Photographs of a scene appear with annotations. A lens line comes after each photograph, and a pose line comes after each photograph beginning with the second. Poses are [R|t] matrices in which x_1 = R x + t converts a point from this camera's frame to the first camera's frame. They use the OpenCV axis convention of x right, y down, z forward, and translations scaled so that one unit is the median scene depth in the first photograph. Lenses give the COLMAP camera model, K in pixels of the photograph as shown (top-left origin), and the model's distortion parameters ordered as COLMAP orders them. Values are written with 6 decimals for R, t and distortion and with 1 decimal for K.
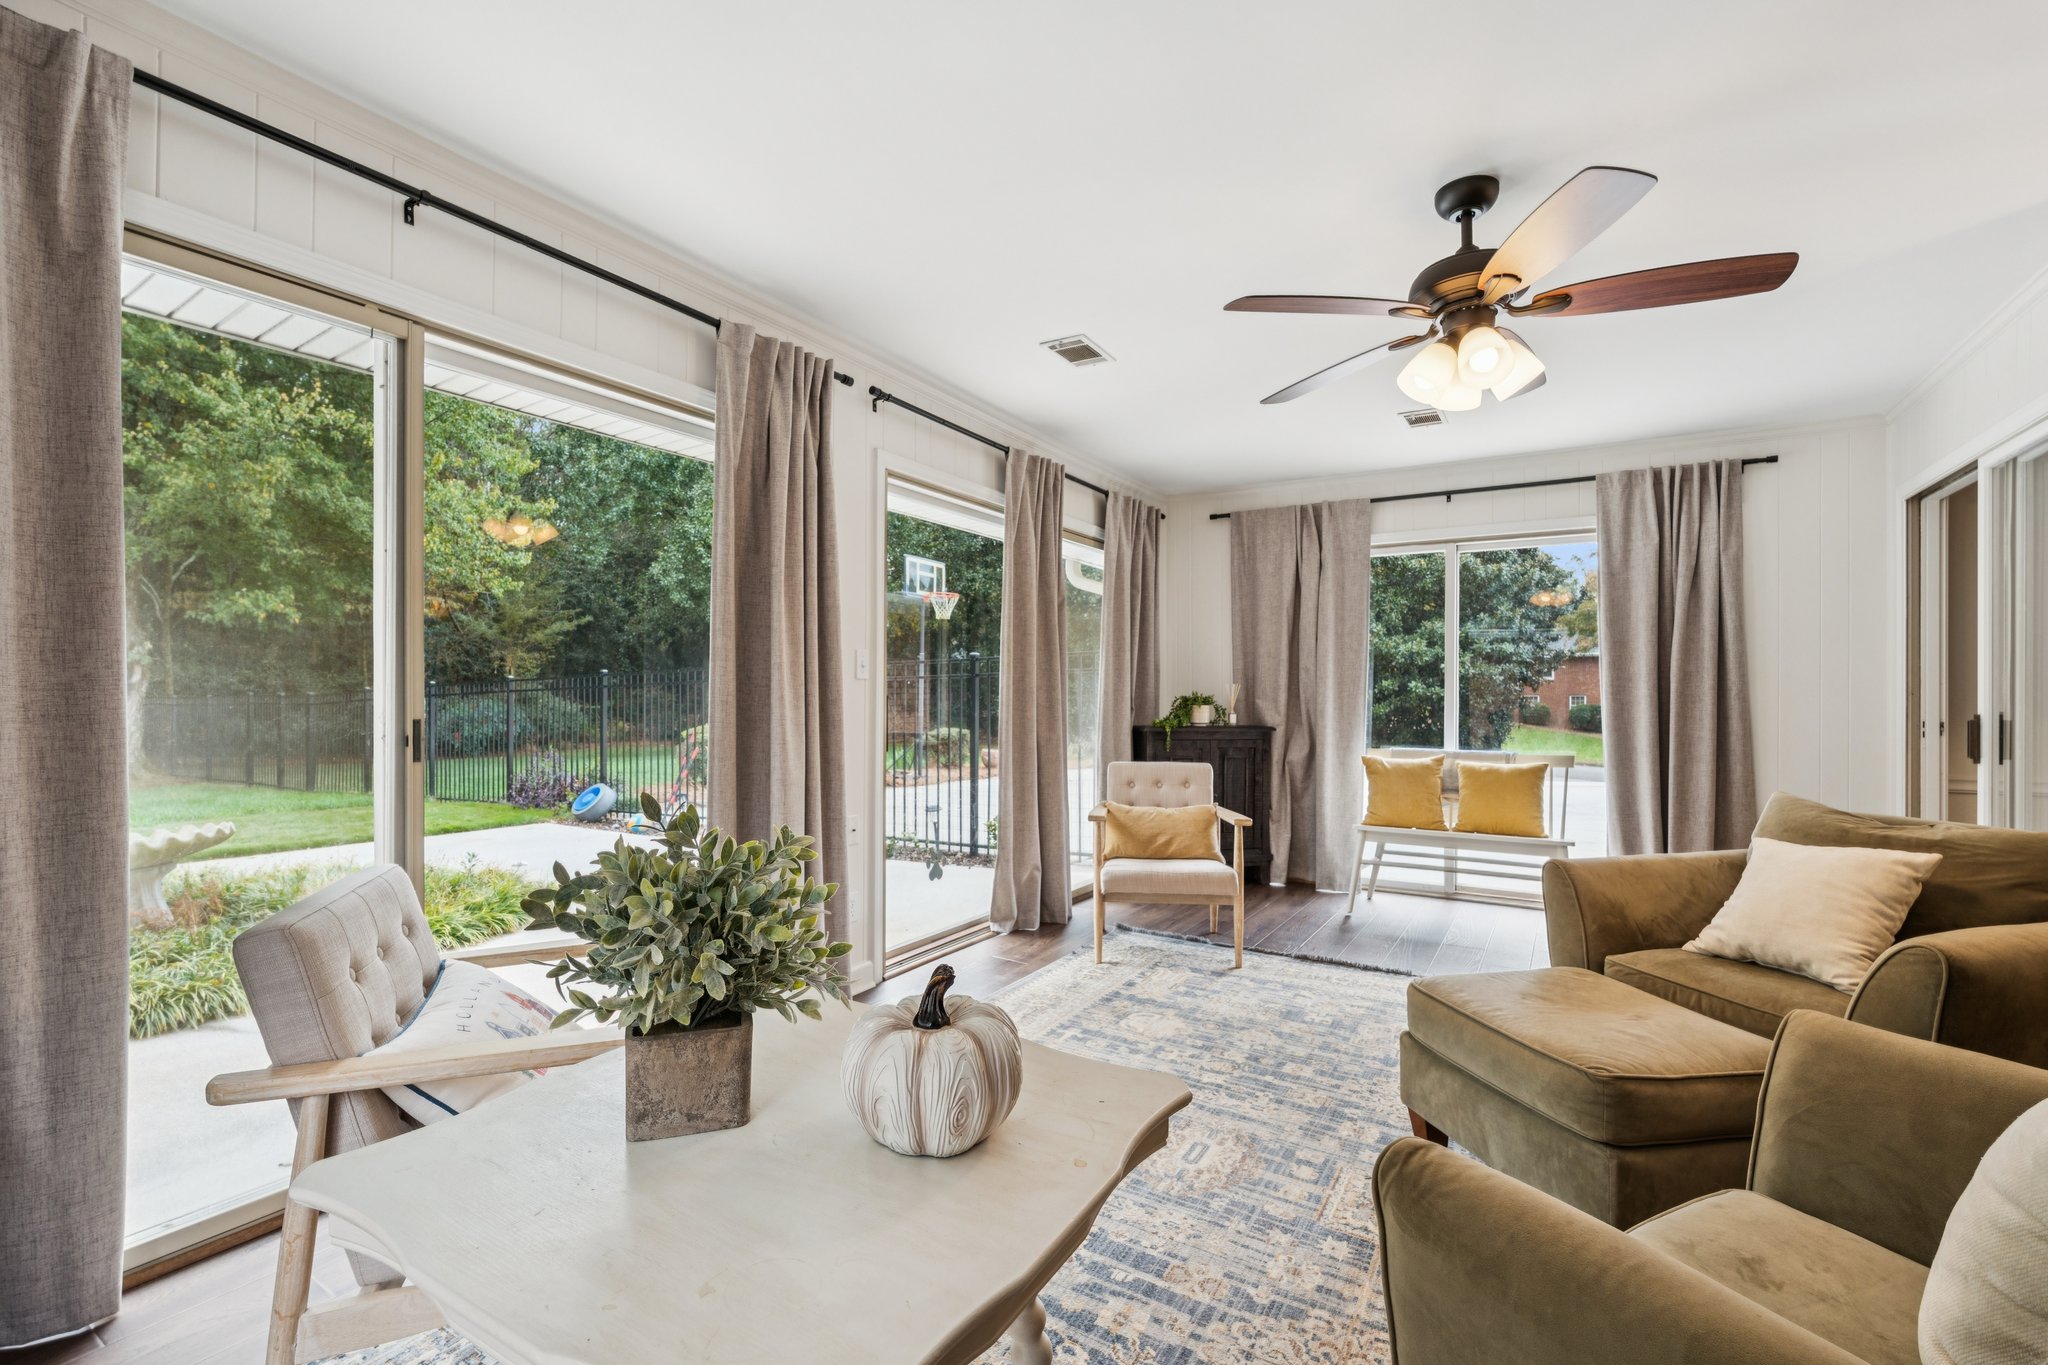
lens RADIAL K [[893.7, 0, 1027.2], [0, 893.7, 693.0], [0, 0, 1]] dist [-0.000814, 0.000325]
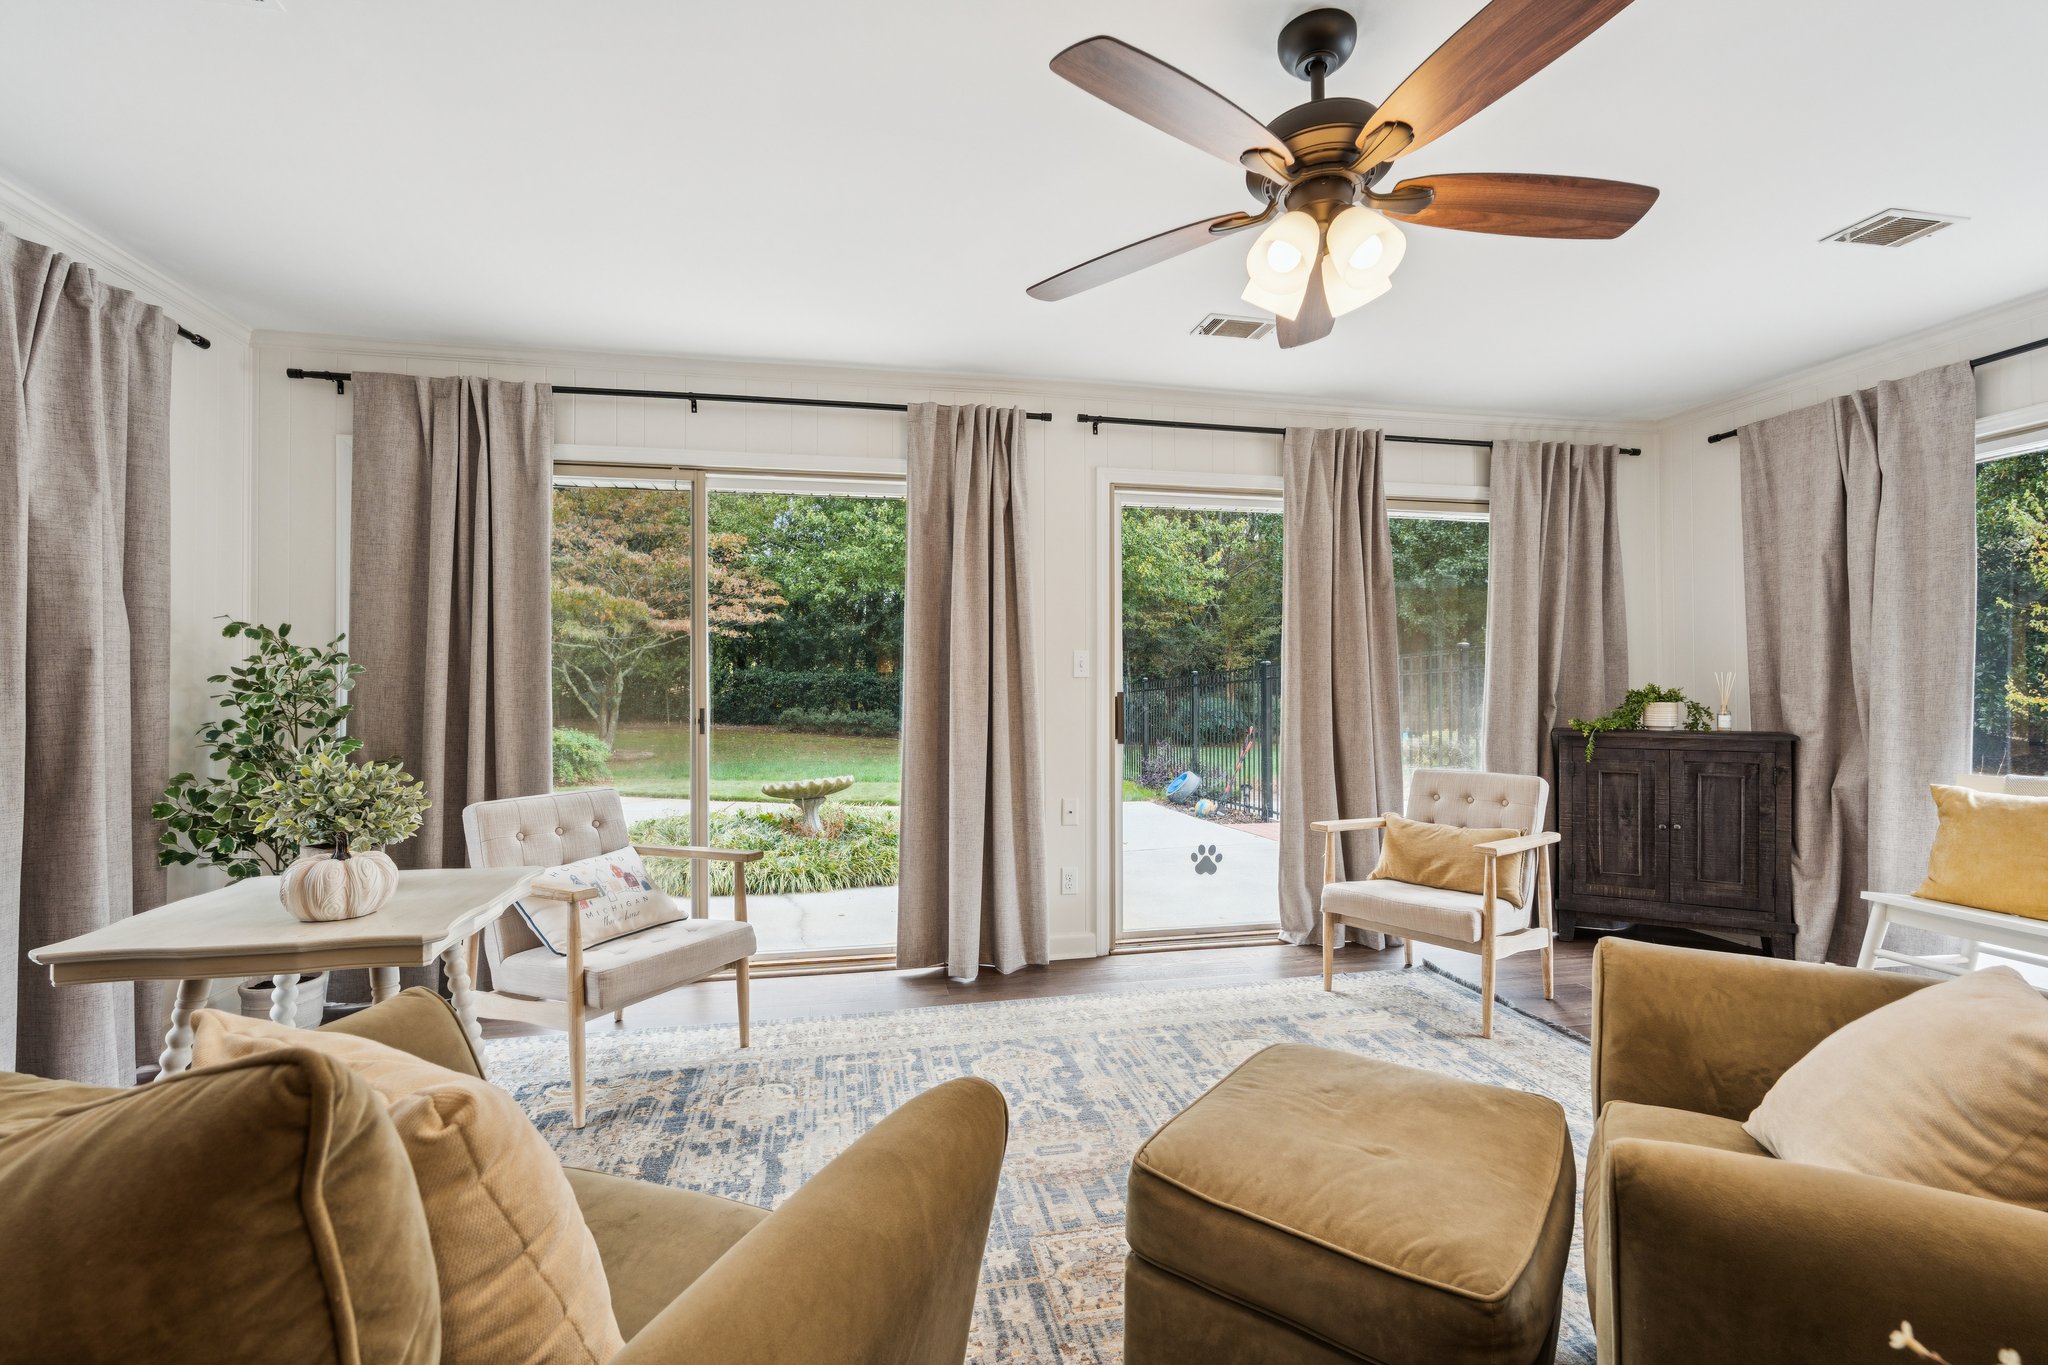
lens RADIAL K [[891.1, 0, 1029.6], [0, 891.1, 684.7], [0, 0, 1]] dist [-0.002164, 0.000002]
pose [[0.685412, -0.013087, -0.728037, 0.472504], [0.007507, 0.999912, -0.010907, 0.004228], [0.728116, 0.002010, 0.685451, 0.156172]]
